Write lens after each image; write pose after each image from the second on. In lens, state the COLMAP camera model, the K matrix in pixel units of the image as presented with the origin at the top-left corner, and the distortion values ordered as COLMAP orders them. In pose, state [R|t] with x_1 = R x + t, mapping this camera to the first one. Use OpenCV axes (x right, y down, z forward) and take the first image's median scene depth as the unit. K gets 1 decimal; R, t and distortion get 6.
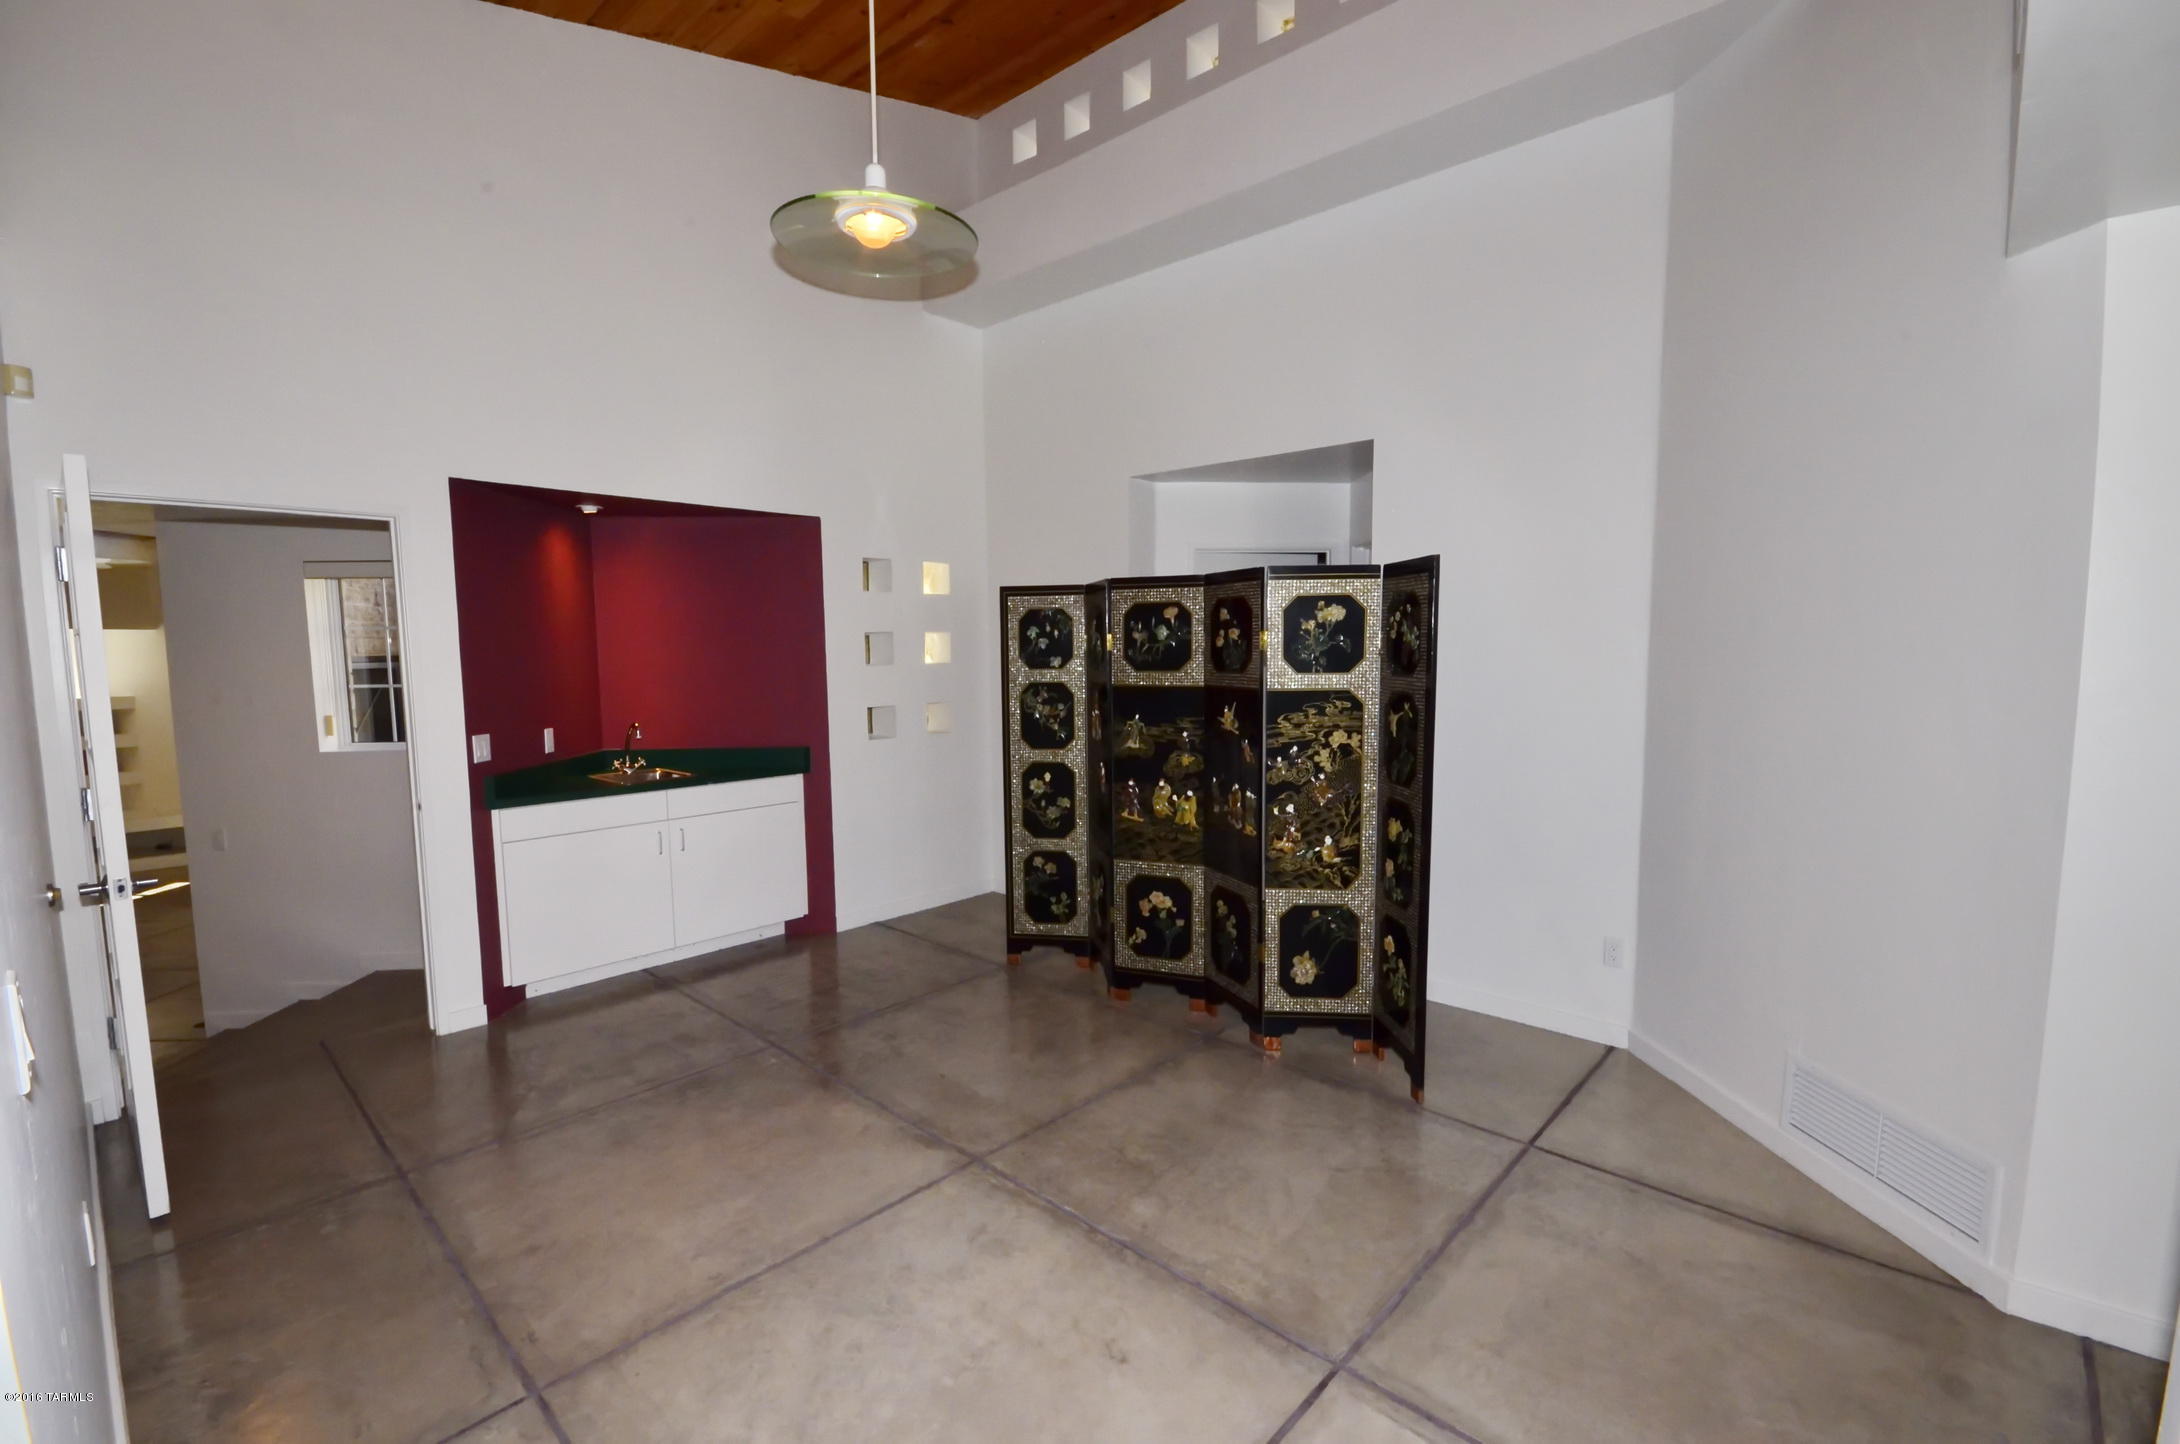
lens RADIAL K [[954.8, 0, 1088.8], [0, 954.8, 734.3], [0, 0, 1]] dist [-0.016475, -0.000977]
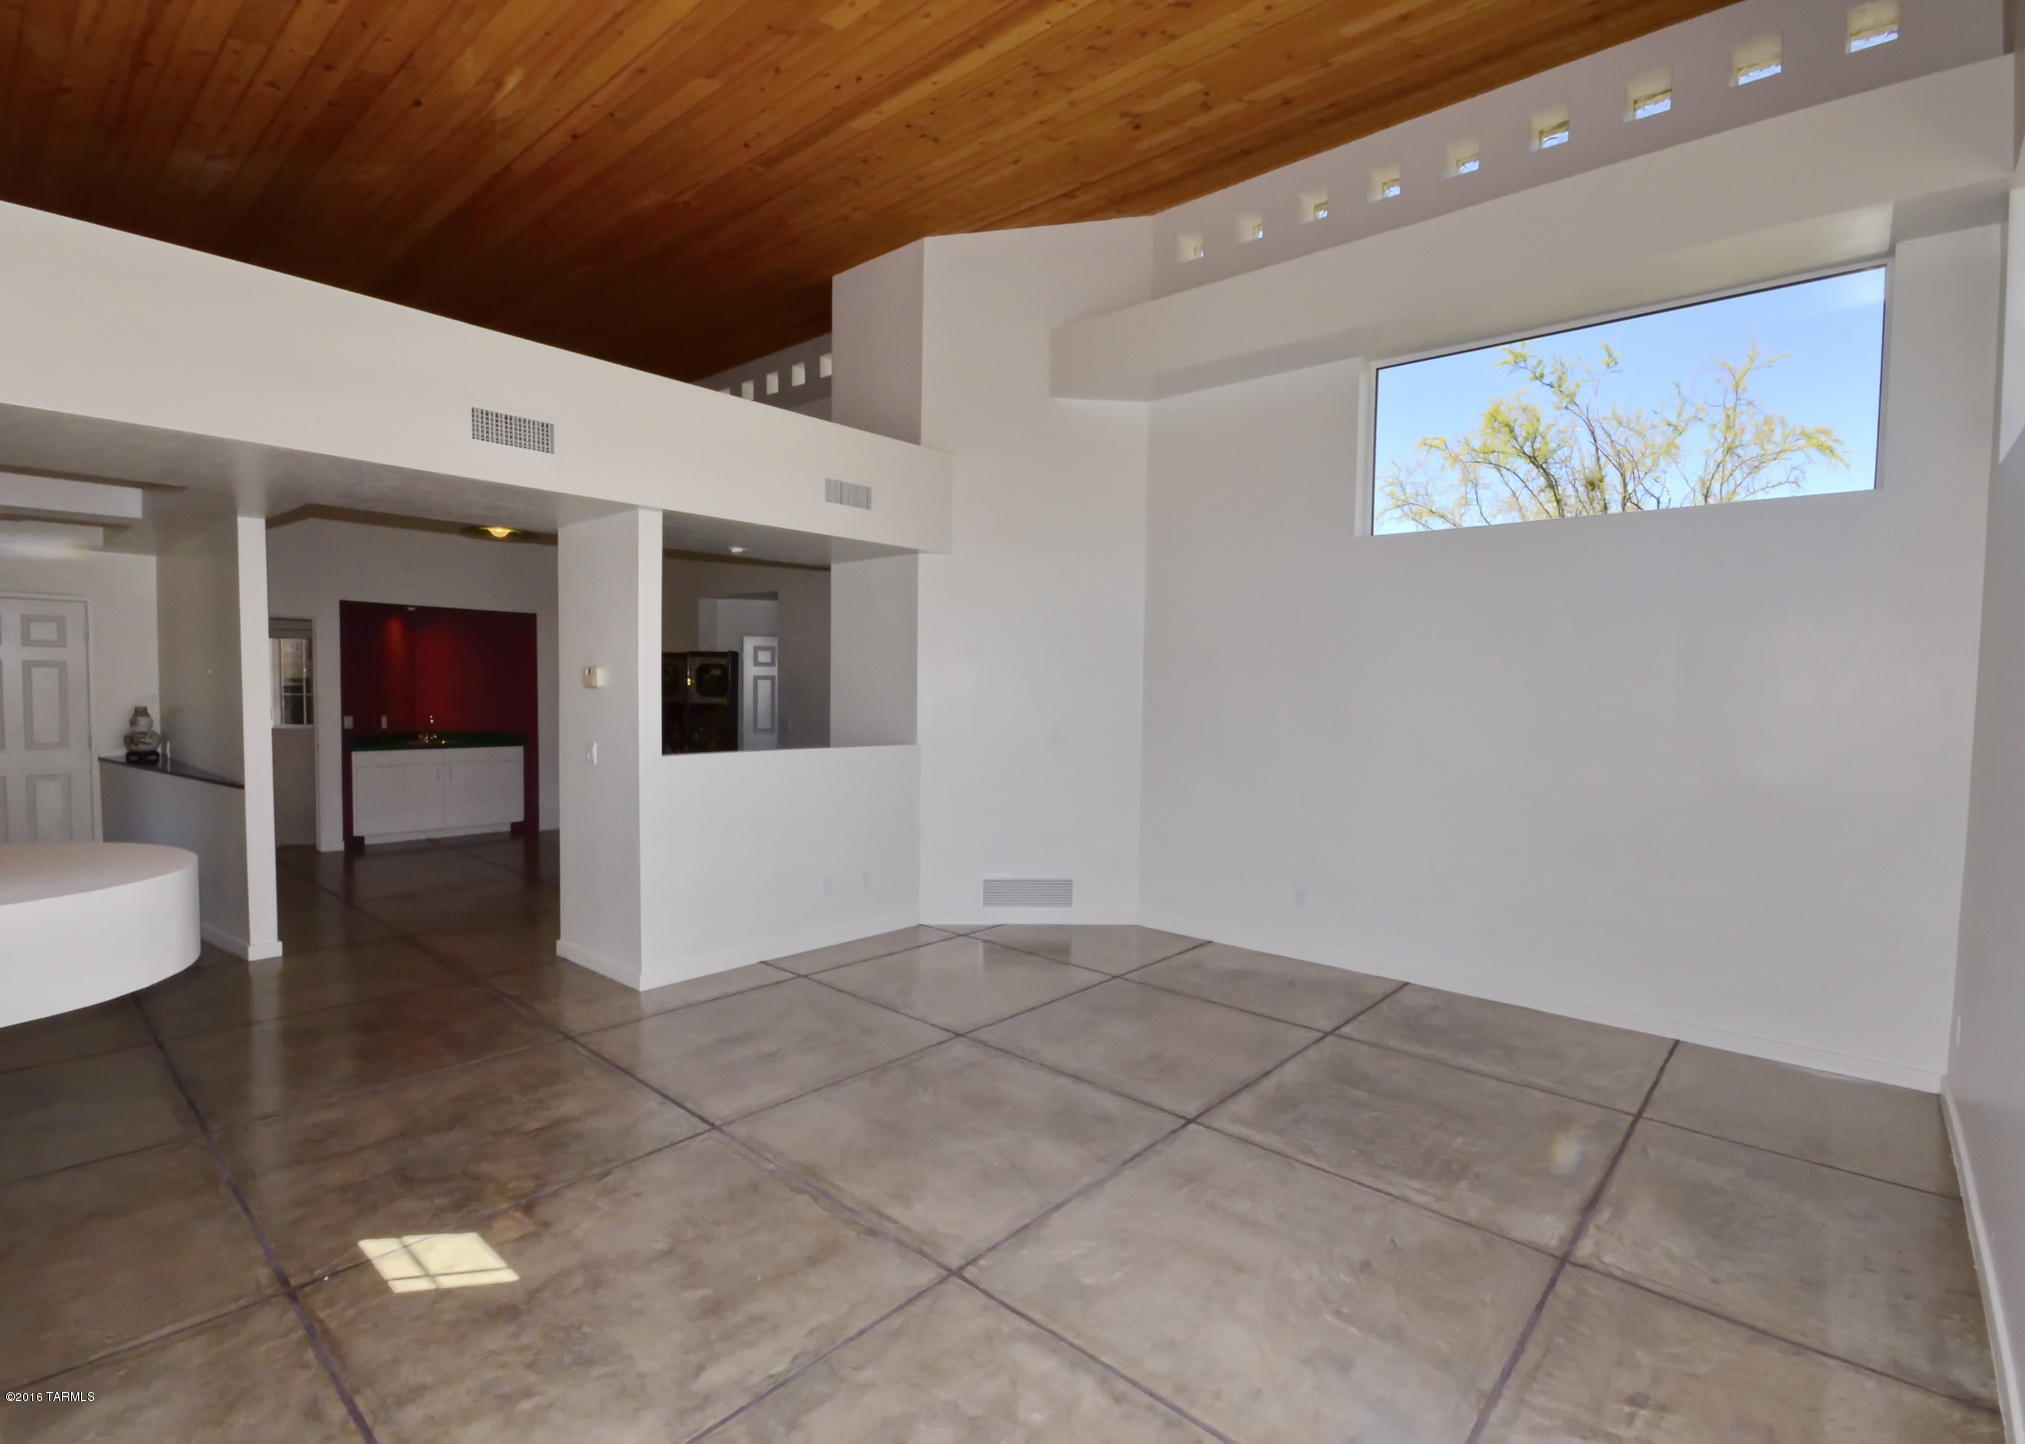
lens RADIAL K [[967.9, 0, 1046.7], [0, 967.9, 736.8], [0, 0, 1]] dist [-0.002576, -0.001161]
pose [[0.999144, 0.024426, 0.033397, 0.784919], [-0.023012, 0.998849, -0.042073, 0.091949], [-0.034387, 0.041269, 0.998556, -1.121902]]
